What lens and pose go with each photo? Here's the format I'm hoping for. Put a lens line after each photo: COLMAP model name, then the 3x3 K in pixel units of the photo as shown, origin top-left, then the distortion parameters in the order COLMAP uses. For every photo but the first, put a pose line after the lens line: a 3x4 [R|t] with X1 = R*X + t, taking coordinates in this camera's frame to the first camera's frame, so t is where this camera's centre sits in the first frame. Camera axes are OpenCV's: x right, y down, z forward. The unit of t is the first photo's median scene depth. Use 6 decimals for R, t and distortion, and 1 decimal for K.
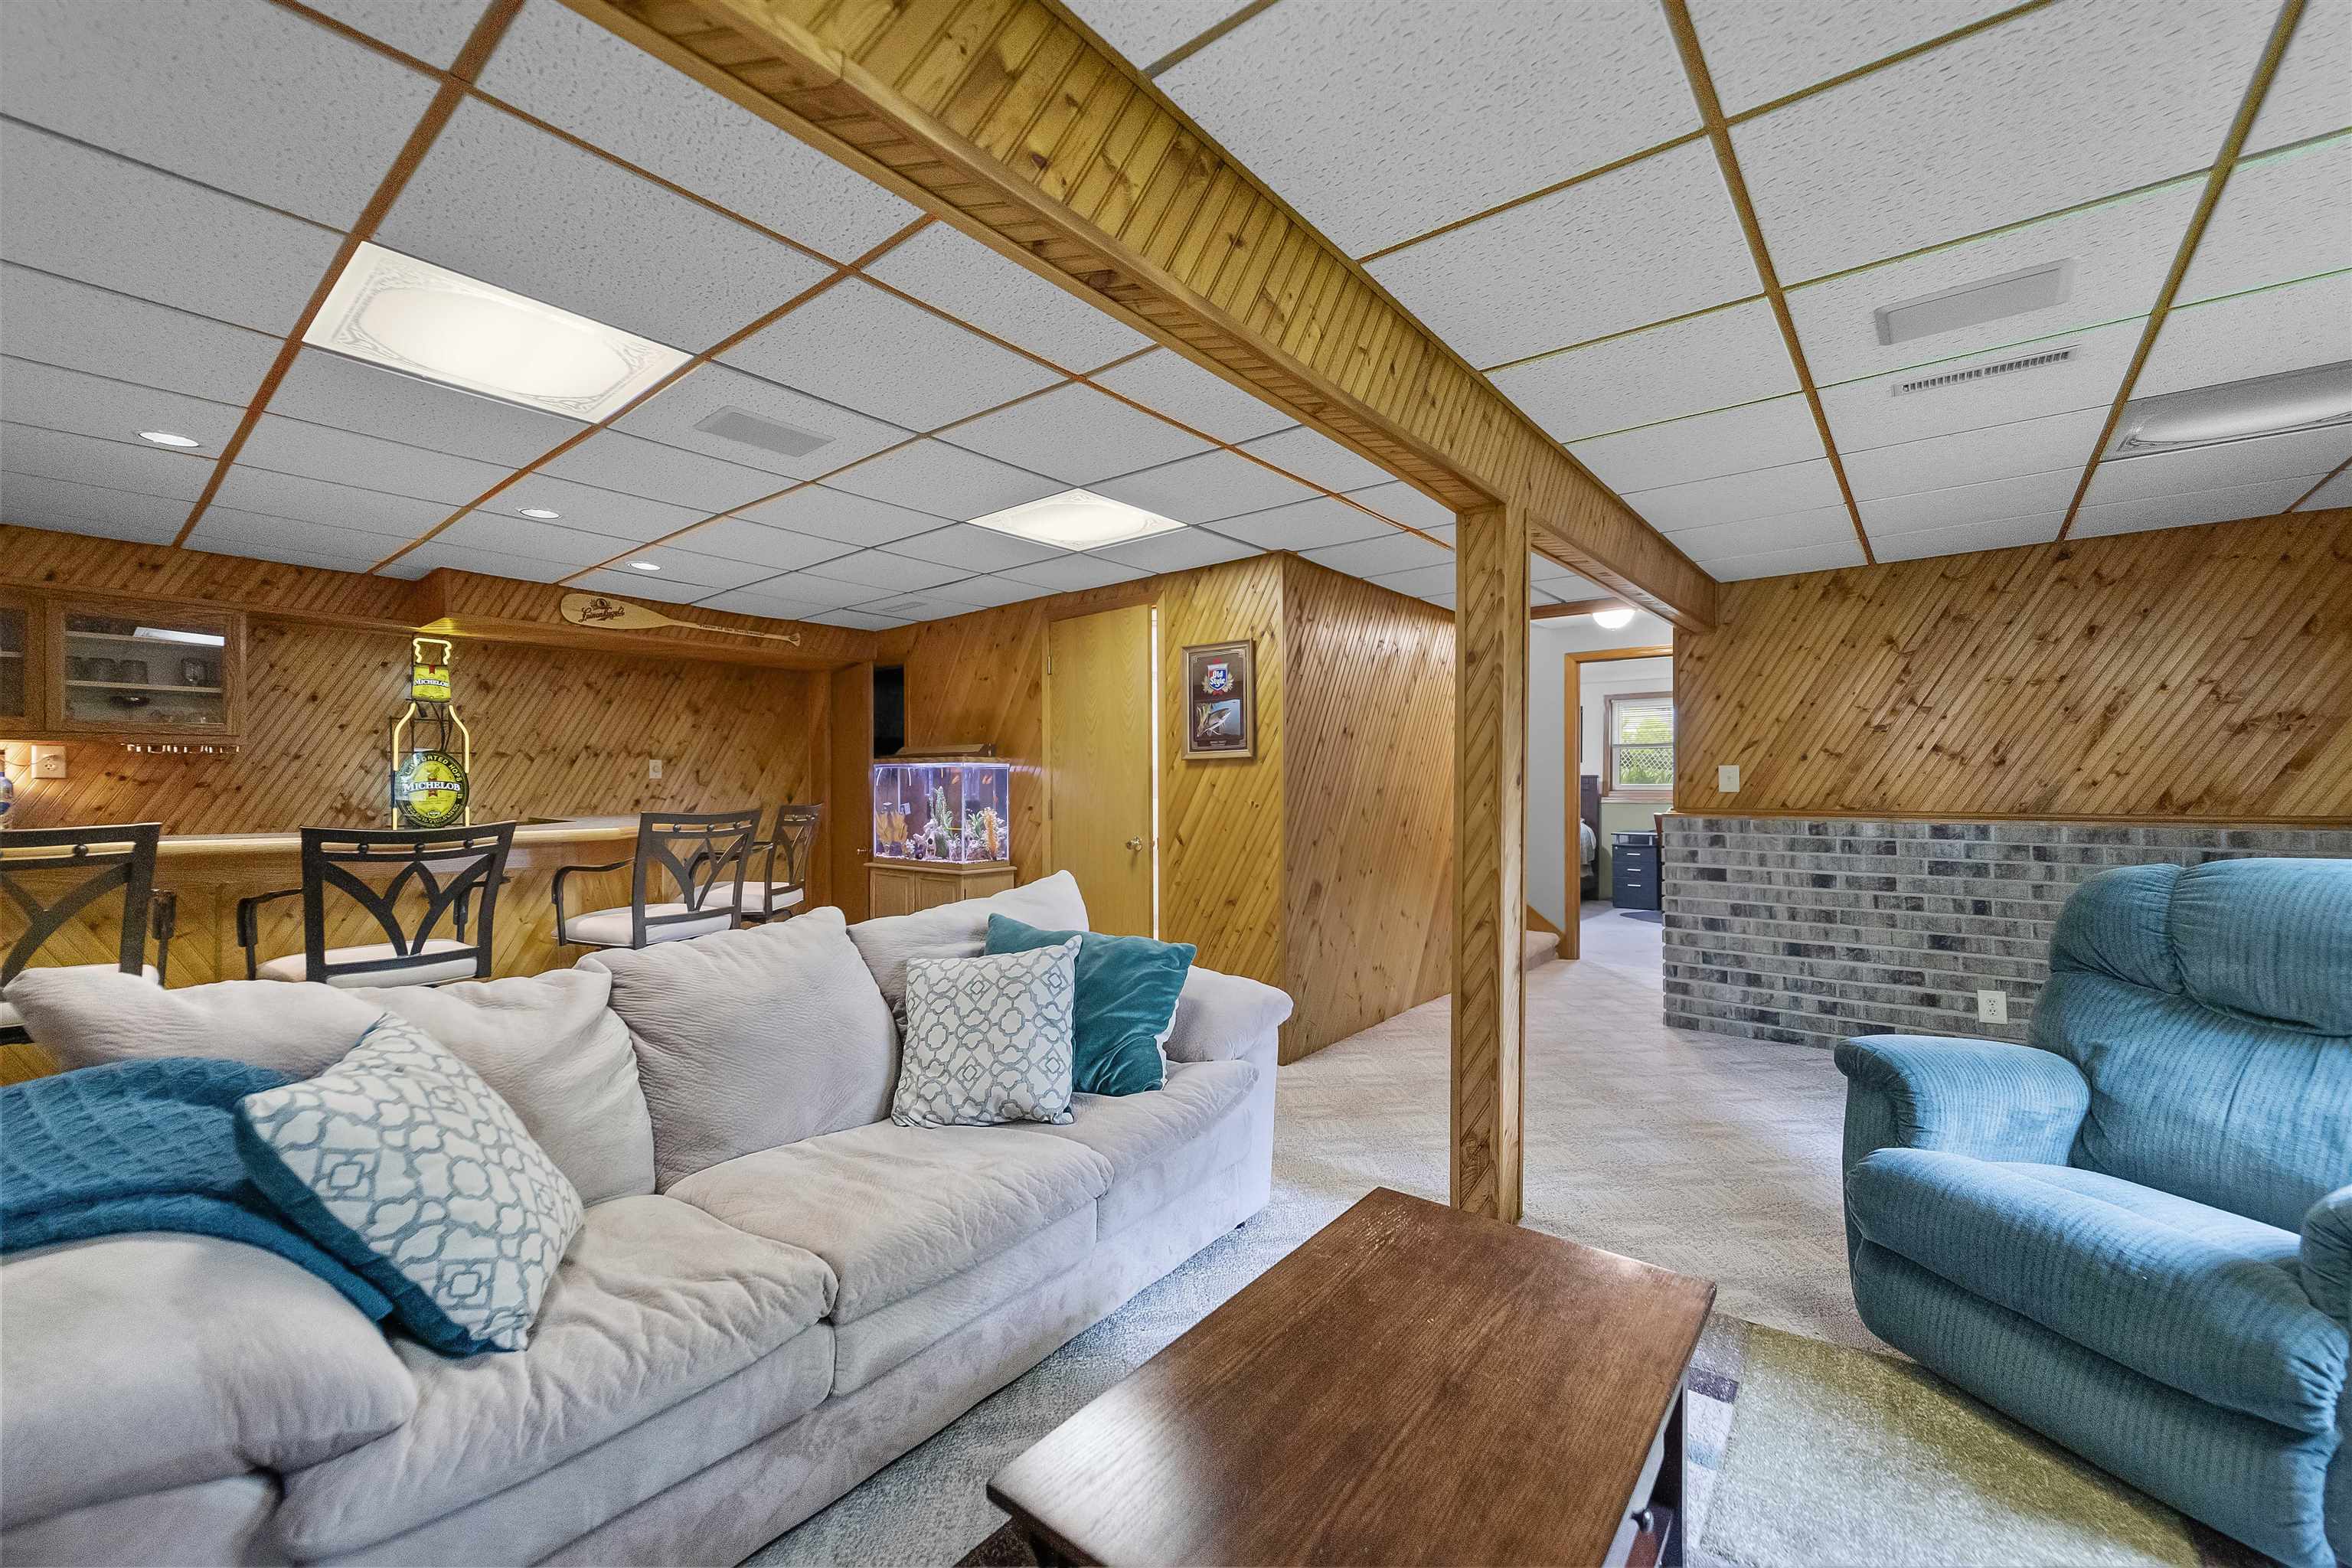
lens RADIAL K [[941.4, 0, 1171.1], [0, 941.4, 783.0], [0, 0, 1]] dist [-0.001052, 0.000094]
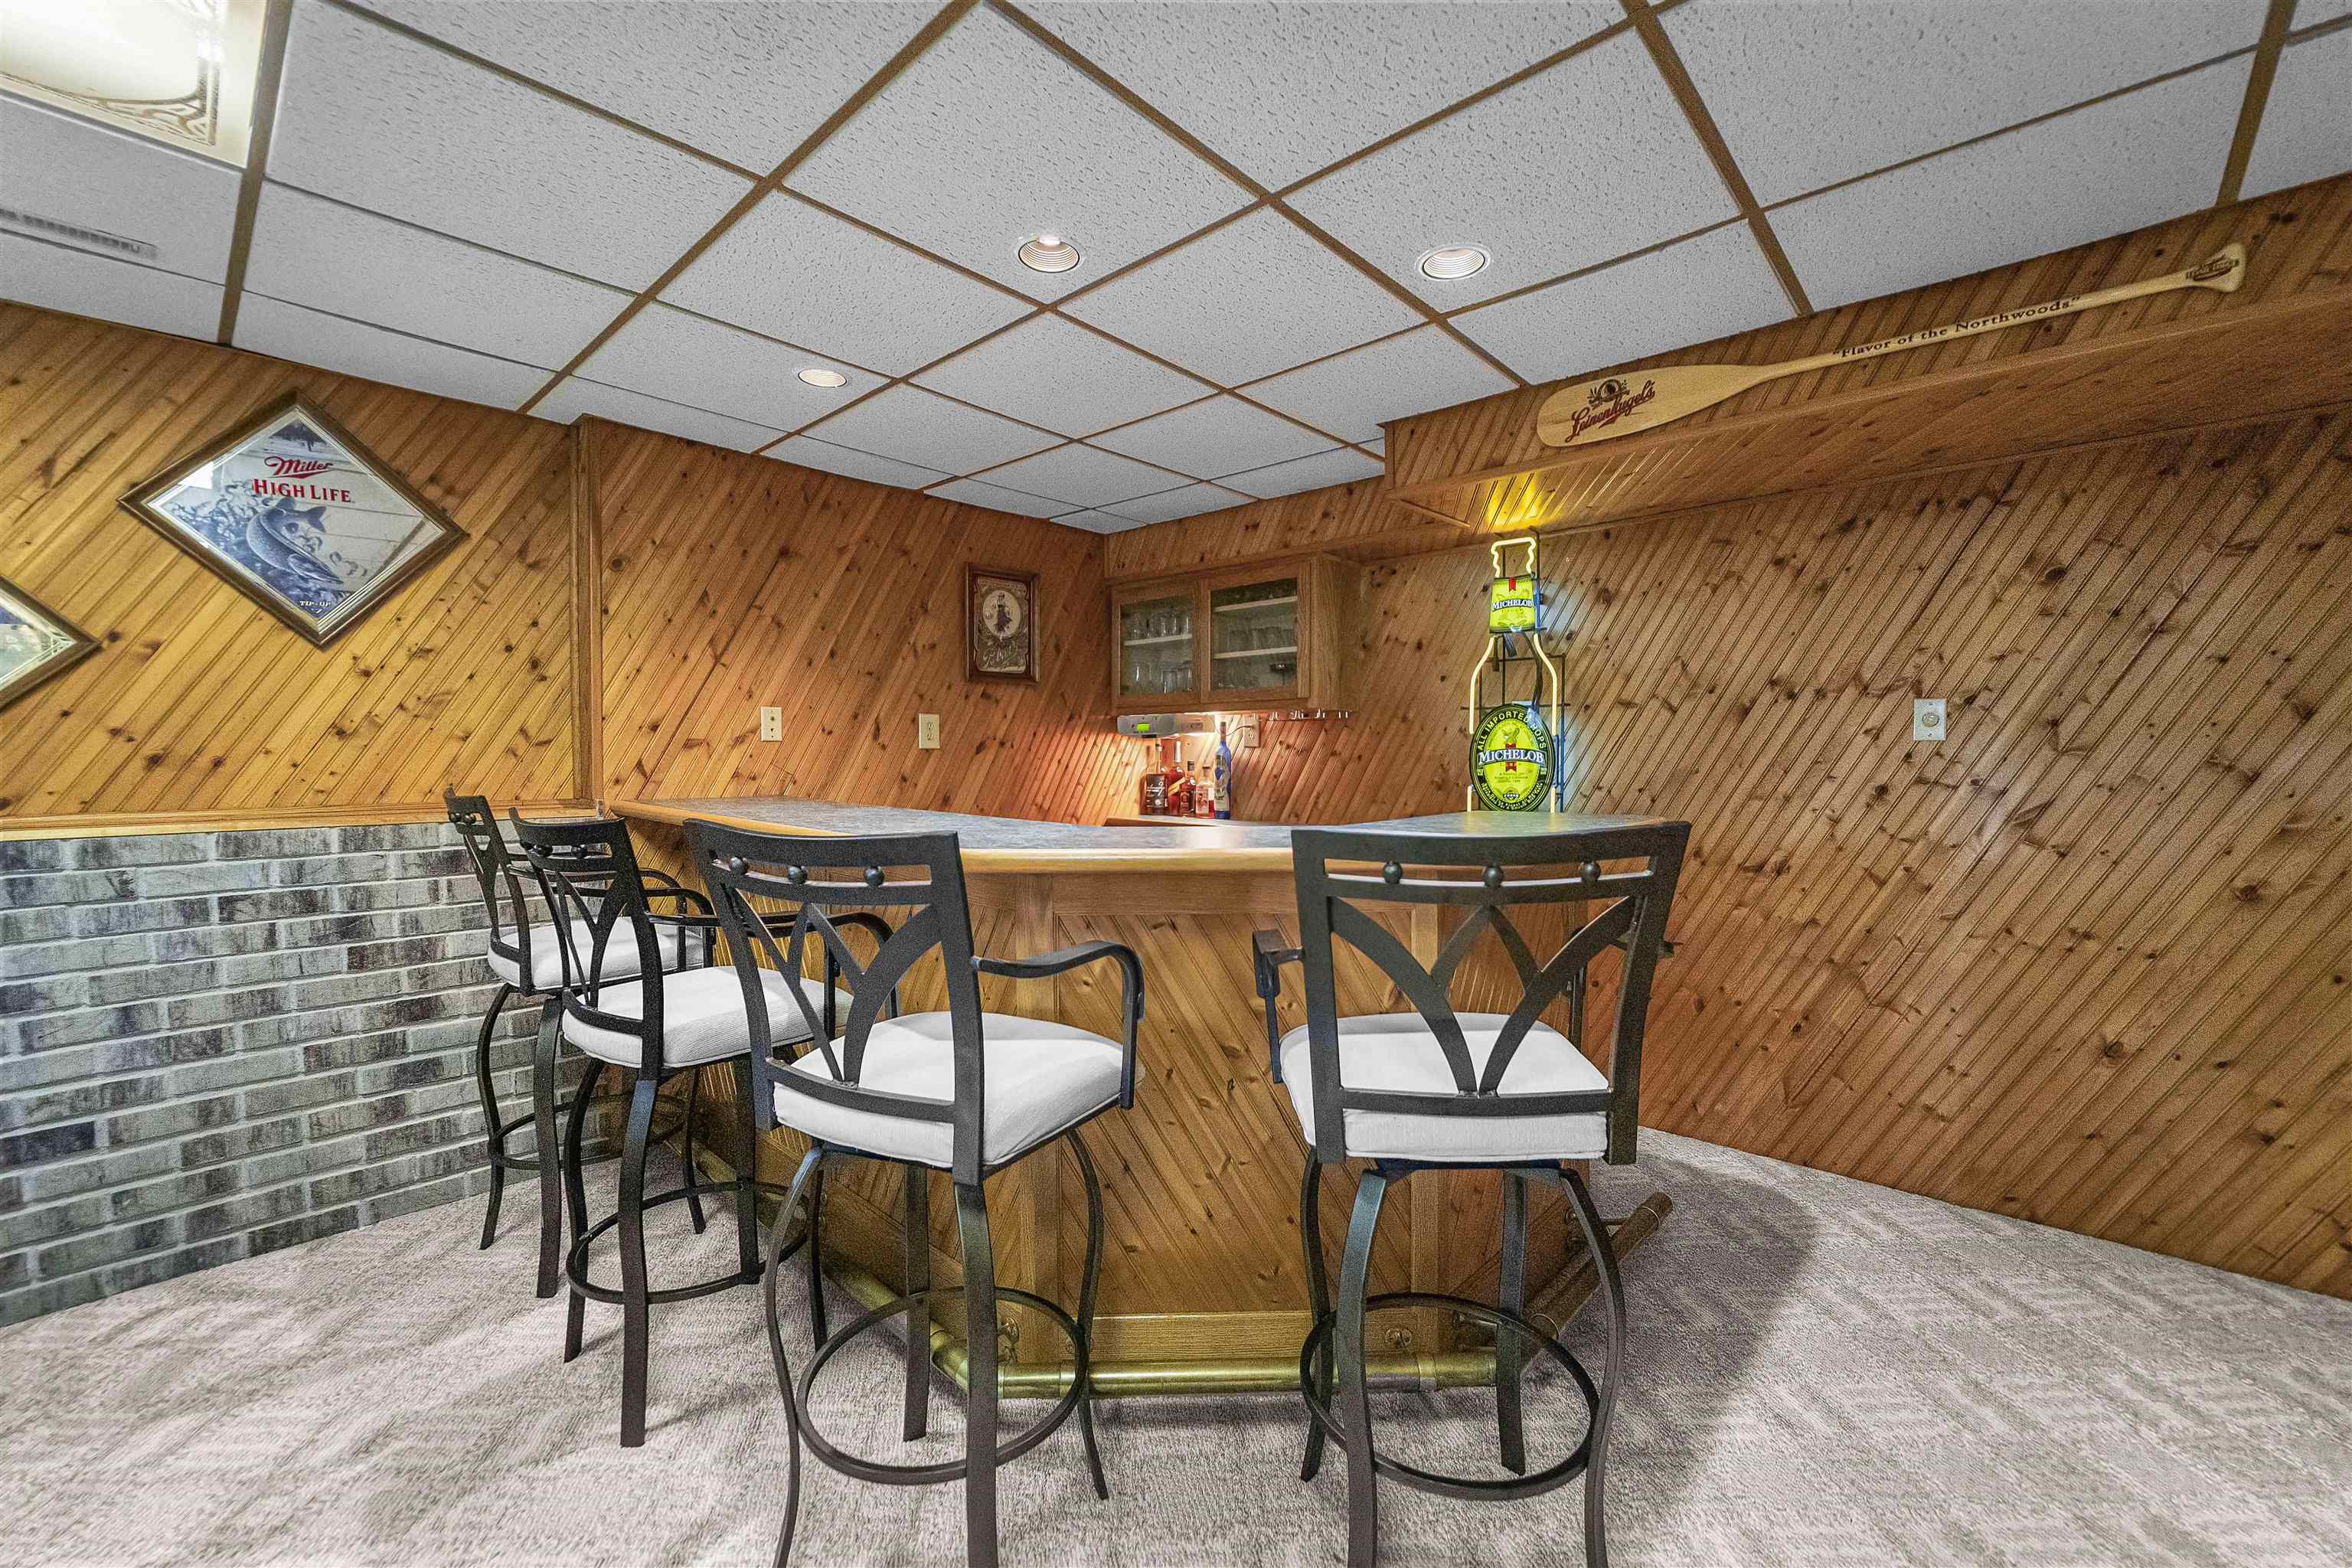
lens RADIAL K [[939.9, 0, 1171.0], [0, 939.9, 767.3], [0, 0, 1]] dist [0.000080, -0.000046]
pose [[-0.062879, 0.017138, -0.997874, -0.096376], [0.001087, 0.999853, 0.017104, 0.000027], [0.998021, -0.000009, -0.062888, 0.846172]]
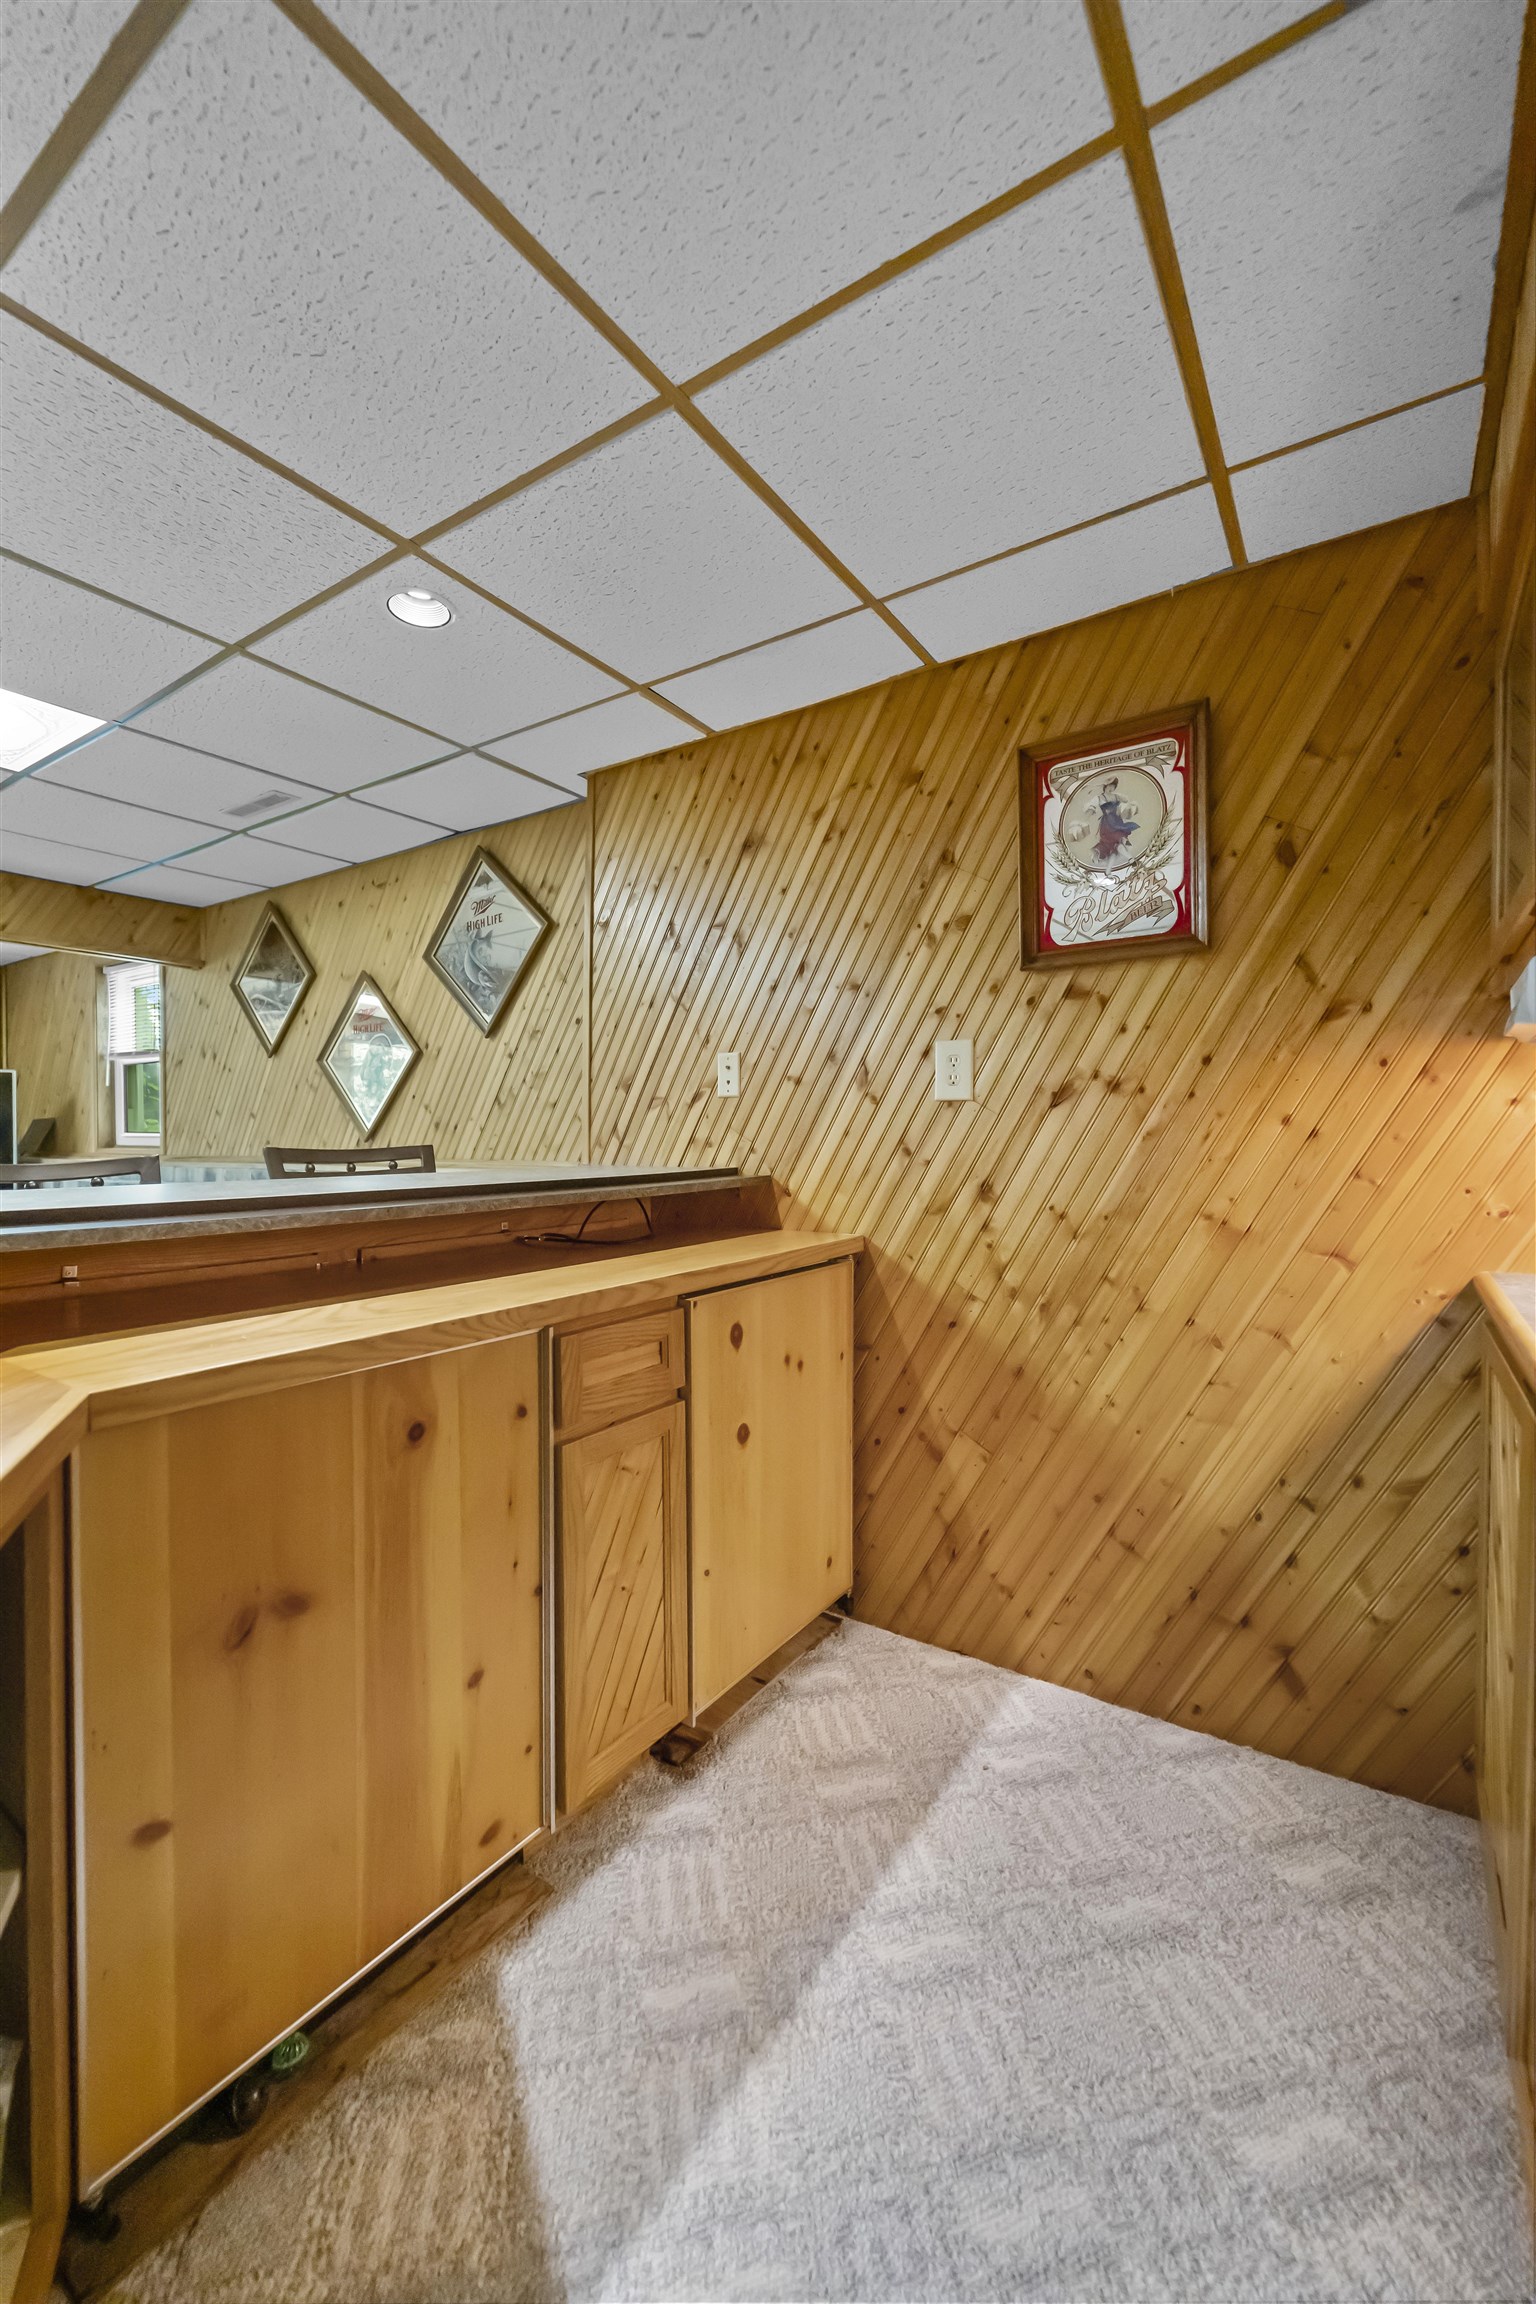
lens RADIAL K [[927.9, 0, 766.6], [0, 927.9, 1155.2], [0, 0, 1]] dist [-0.002528, -0.000413]
pose [[-0.995971, -0.007118, -0.089396, -0.764728], [-0.007303, 0.999972, 0.001738, 0.024568], [0.089381, 0.002384, -0.995995, 1.038856]]
